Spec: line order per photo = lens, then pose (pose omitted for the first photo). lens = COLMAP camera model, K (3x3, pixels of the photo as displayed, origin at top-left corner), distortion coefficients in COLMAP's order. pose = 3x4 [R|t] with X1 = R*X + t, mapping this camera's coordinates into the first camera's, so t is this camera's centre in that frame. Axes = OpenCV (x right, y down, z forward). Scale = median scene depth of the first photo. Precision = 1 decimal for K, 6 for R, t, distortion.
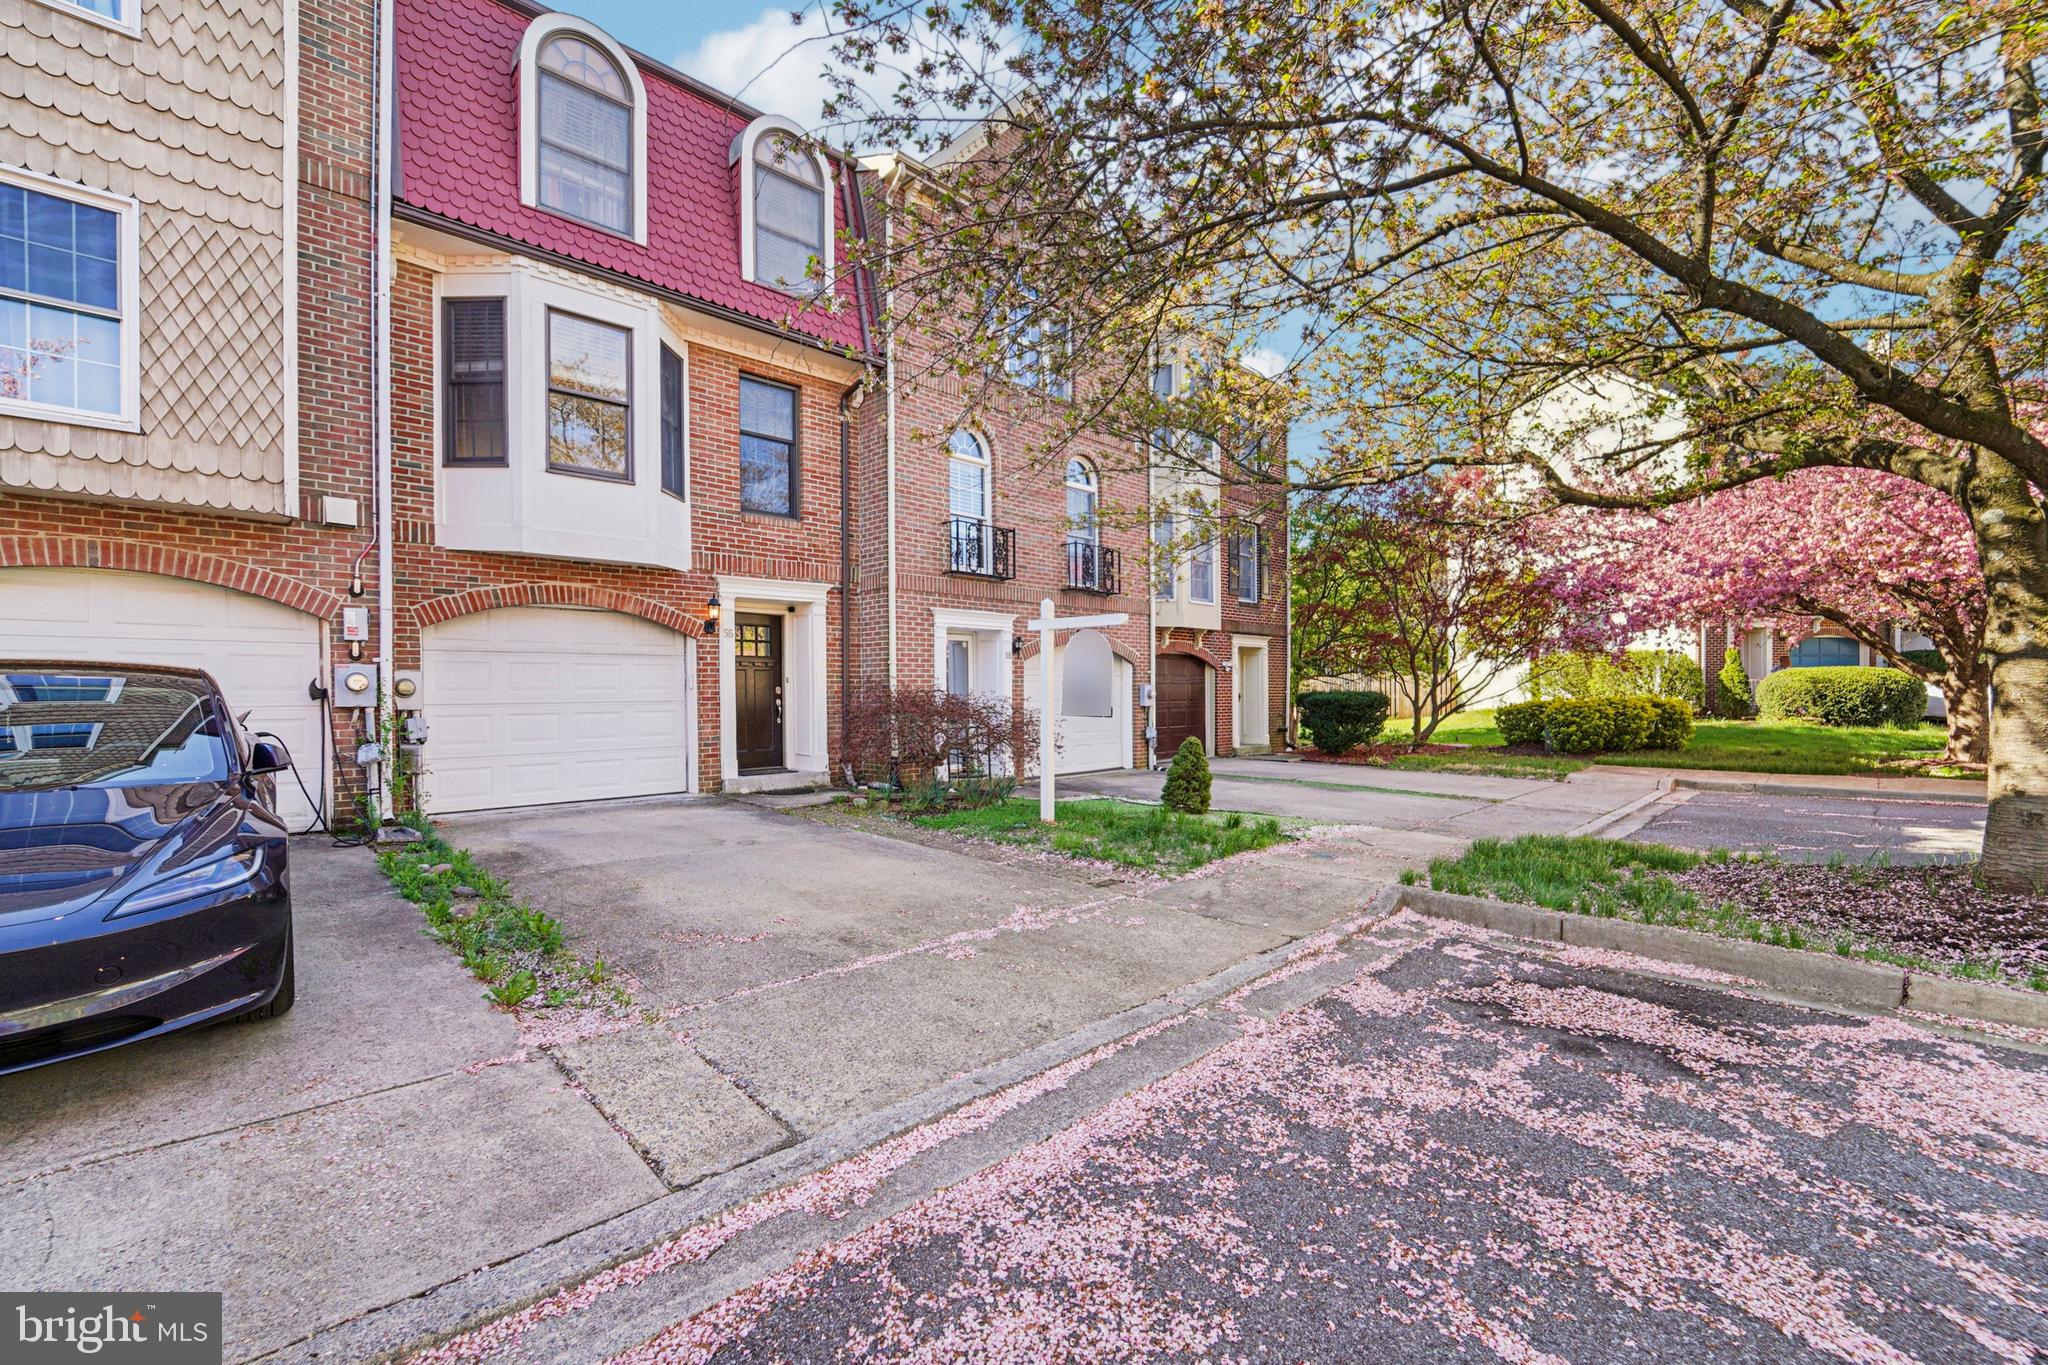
lens RADIAL K [[858.3, 0, 1027.9], [0, 858.3, 708.6], [0, 0, 1]] dist [-0.023592, 0.000477]
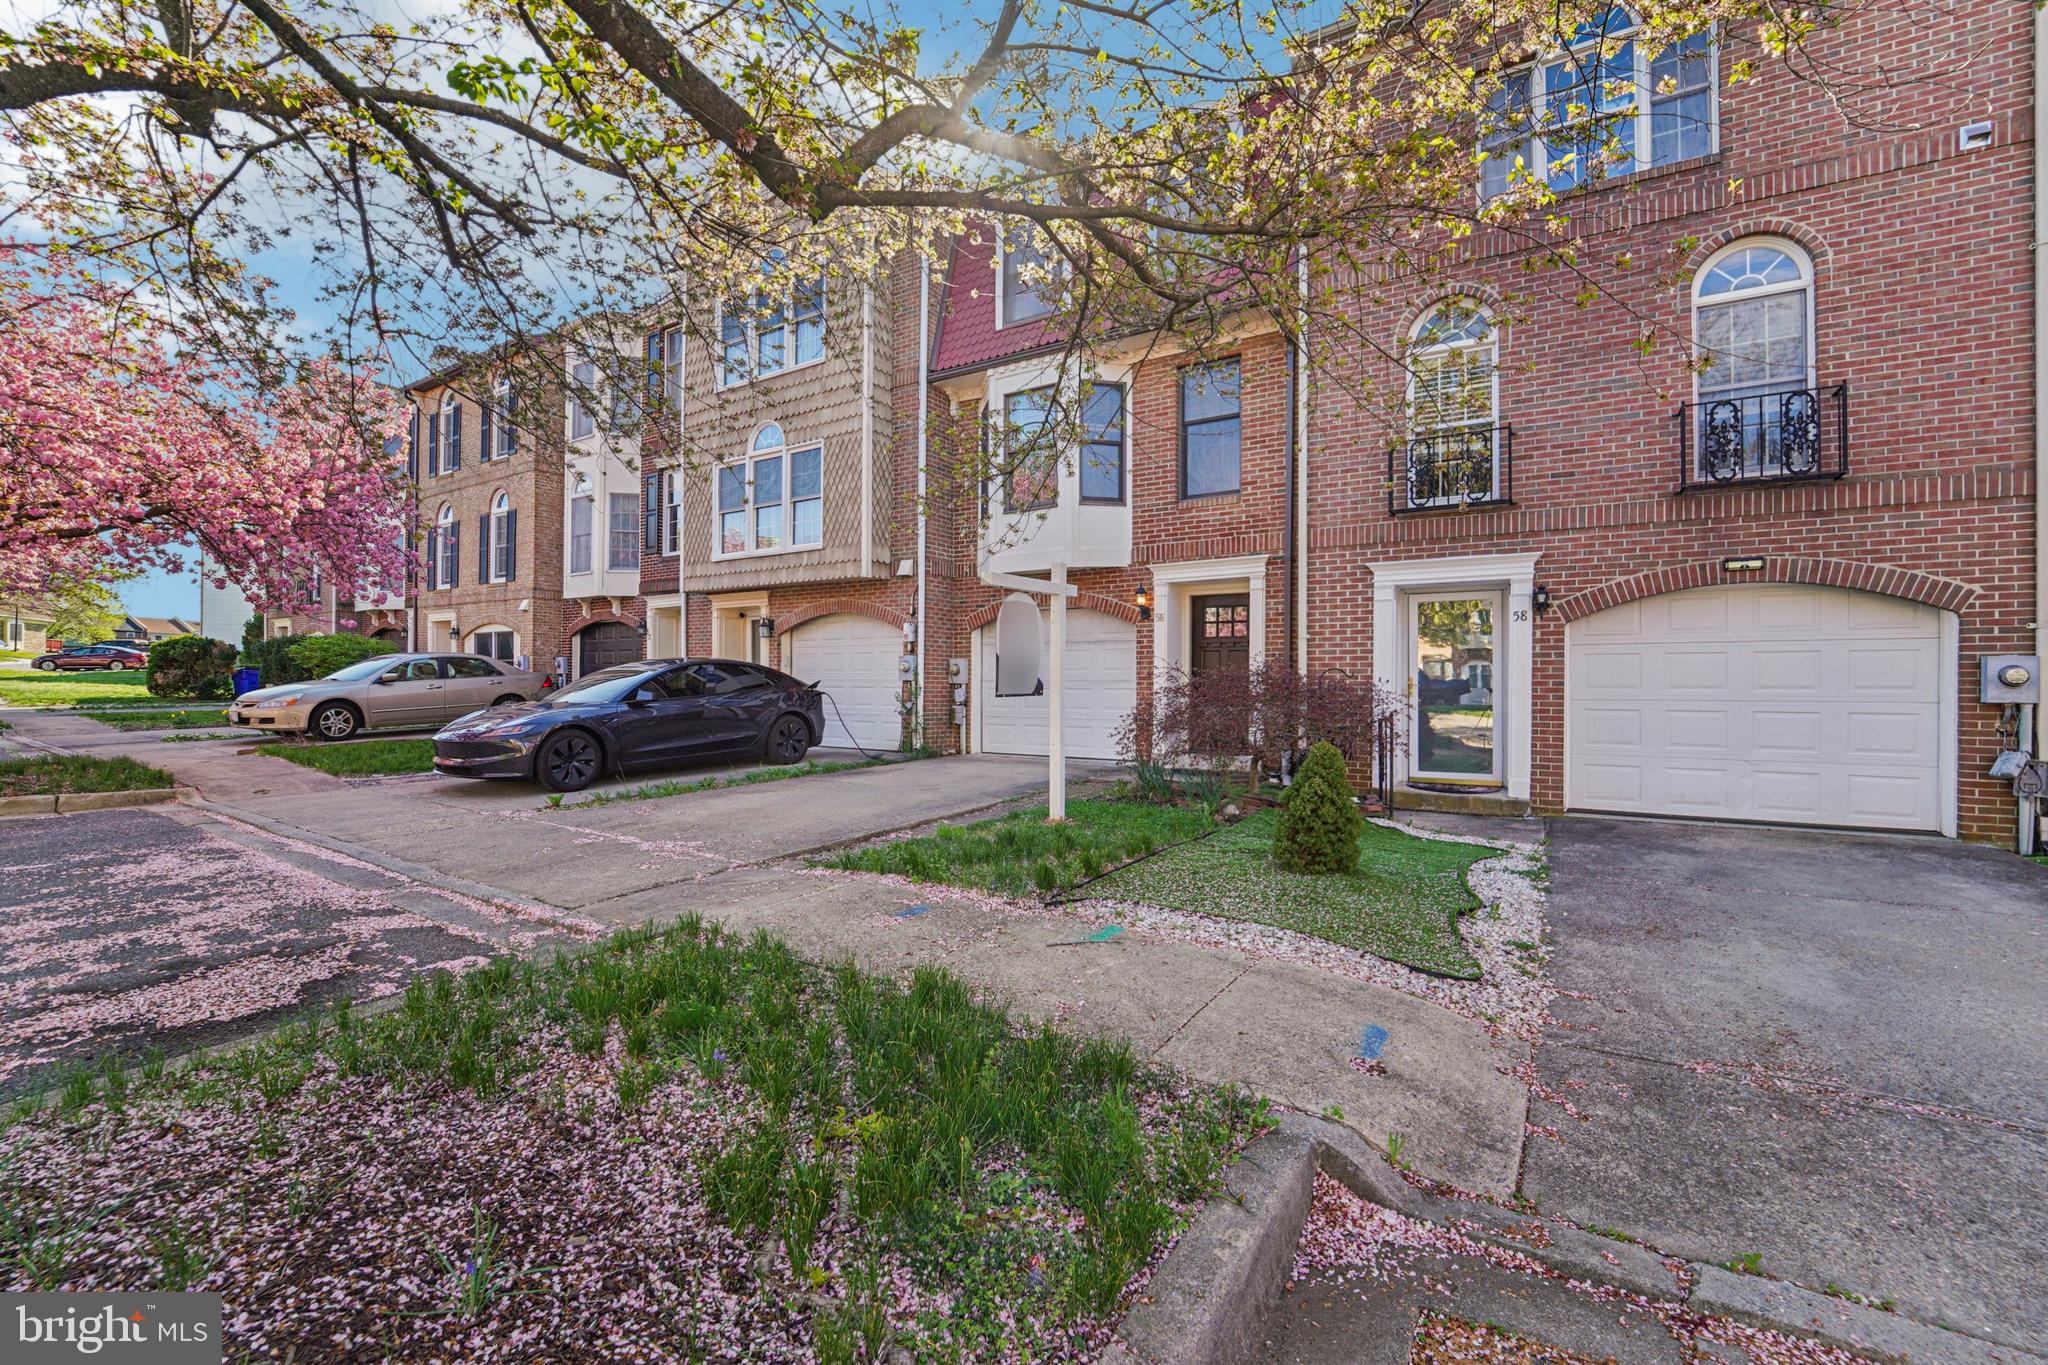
lens RADIAL K [[836.1, 0, 1024.0], [0, 836.1, 682.5], [0, 0, 1]] dist [-0.019931, 0.000235]
pose [[0.215569, 0.007081, -0.976463, 0.756427], [-0.022910, 0.999735, 0.002193, -0.005825], [0.976220, 0.021898, 0.215674, 0.716768]]
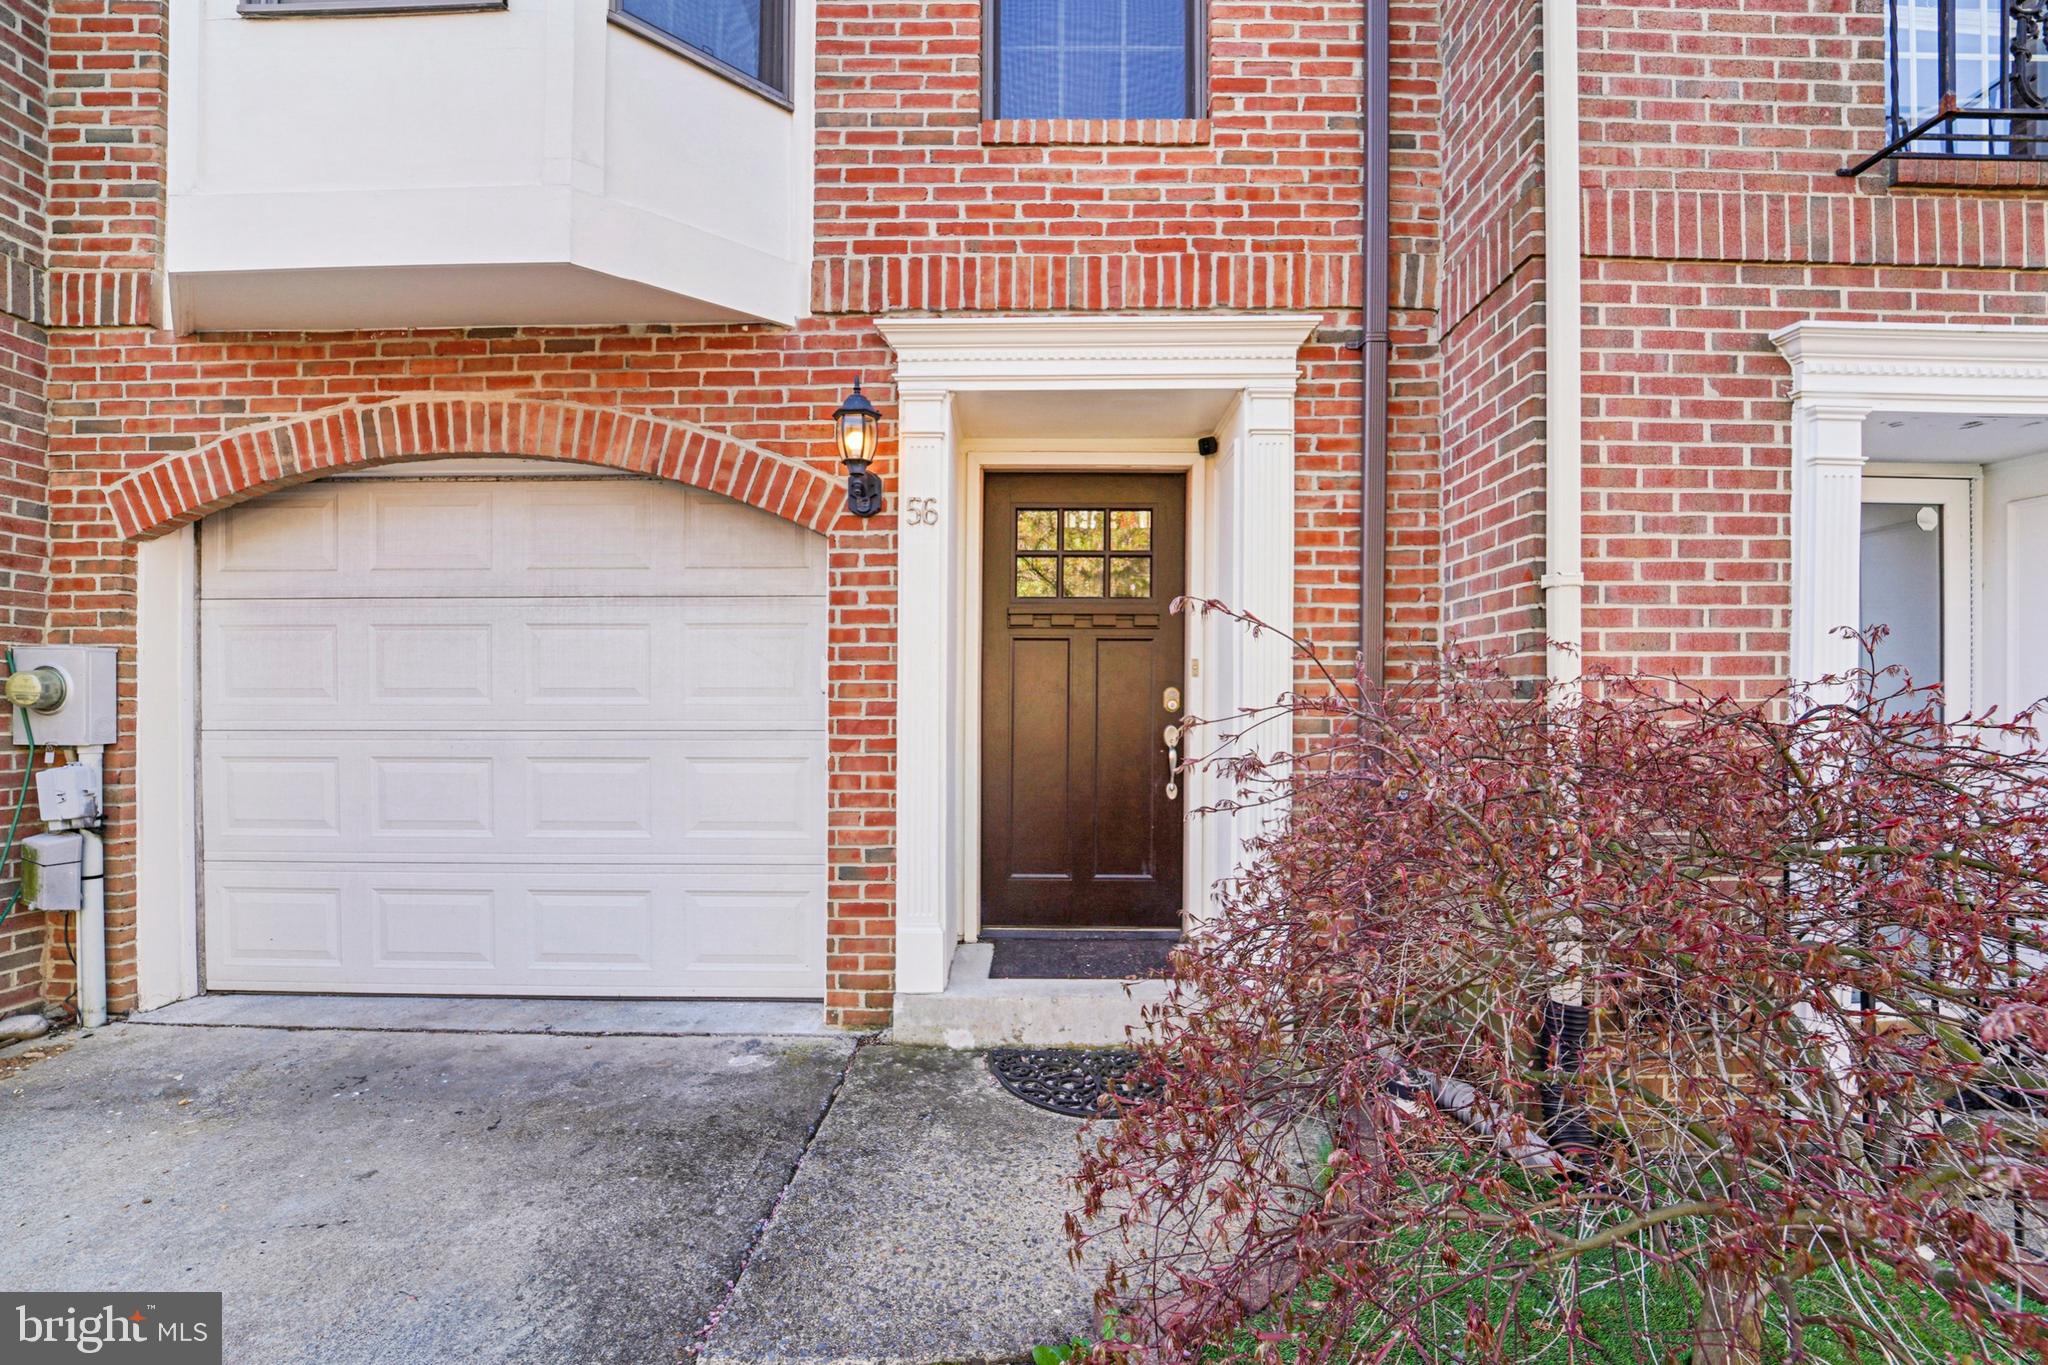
lens RADIAL K [[858.3, 0, 1027.9], [0, 858.3, 708.6], [0, 0, 1]] dist [-0.023592, 0.000477]
pose [[0.708344, 0.015399, -0.705699, -0.128483], [-0.019292, 0.999811, 0.002452, -0.023214], [0.705604, 0.011877, 0.708507, 0.958165]]
